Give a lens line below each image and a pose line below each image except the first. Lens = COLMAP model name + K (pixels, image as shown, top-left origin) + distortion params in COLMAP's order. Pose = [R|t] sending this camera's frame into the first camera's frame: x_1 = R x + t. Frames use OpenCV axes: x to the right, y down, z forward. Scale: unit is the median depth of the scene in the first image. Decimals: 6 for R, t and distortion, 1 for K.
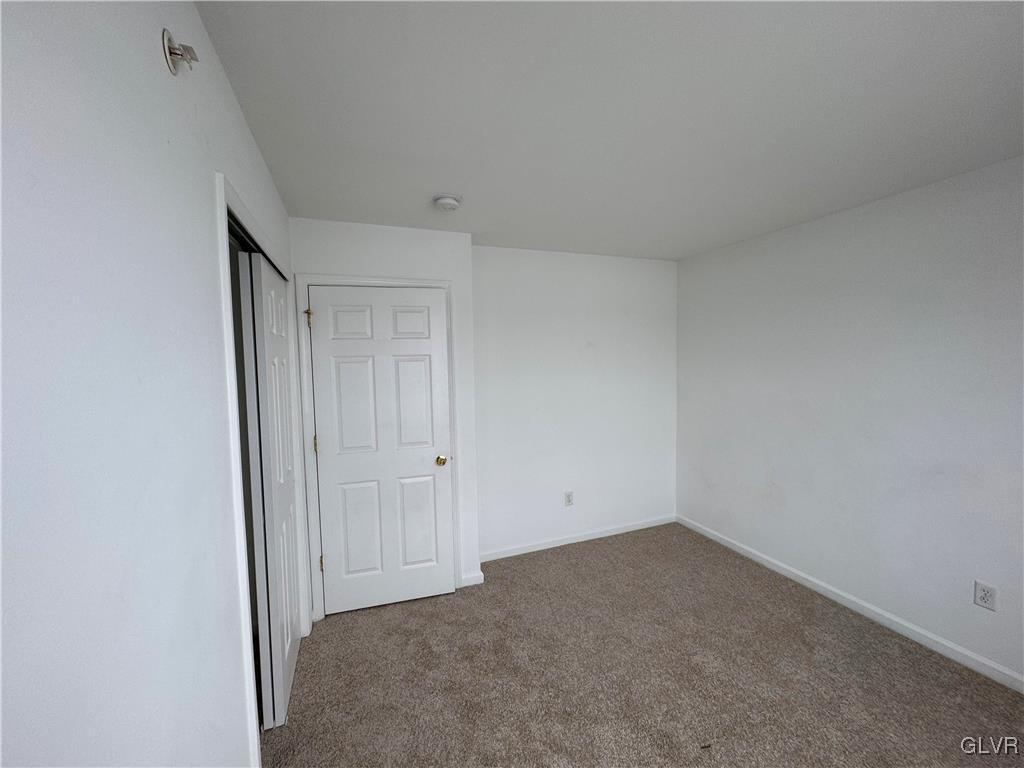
lens RADIAL K [[407.0, 0, 510.6], [0, 407.0, 377.5], [0, 0, 1]] dist [0.000505, 0.000272]
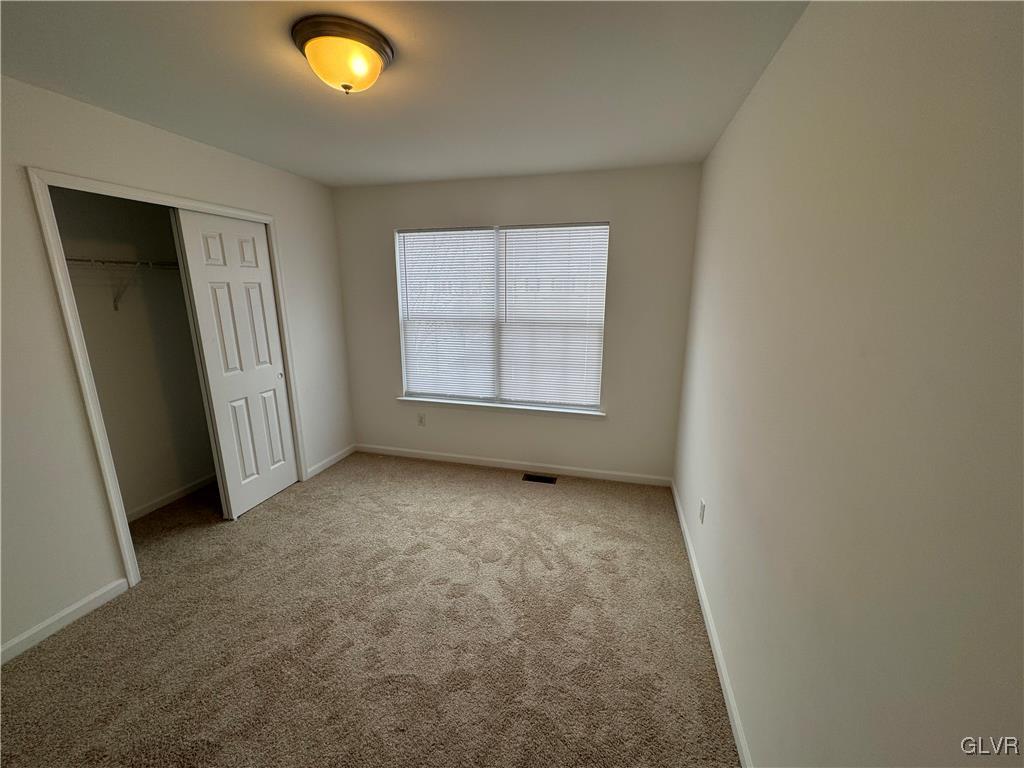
lens RADIAL K [[407.0, 0, 516.1], [0, 407.0, 376.4], [0, 0, 1]] dist [0.000505, 0.000272]
pose [[0.578525, -0.163794, 0.799050, -0.784272], [0.038301, 0.984005, 0.173976, 0.031496], [-0.814765, -0.070045, 0.575545, -0.239579]]
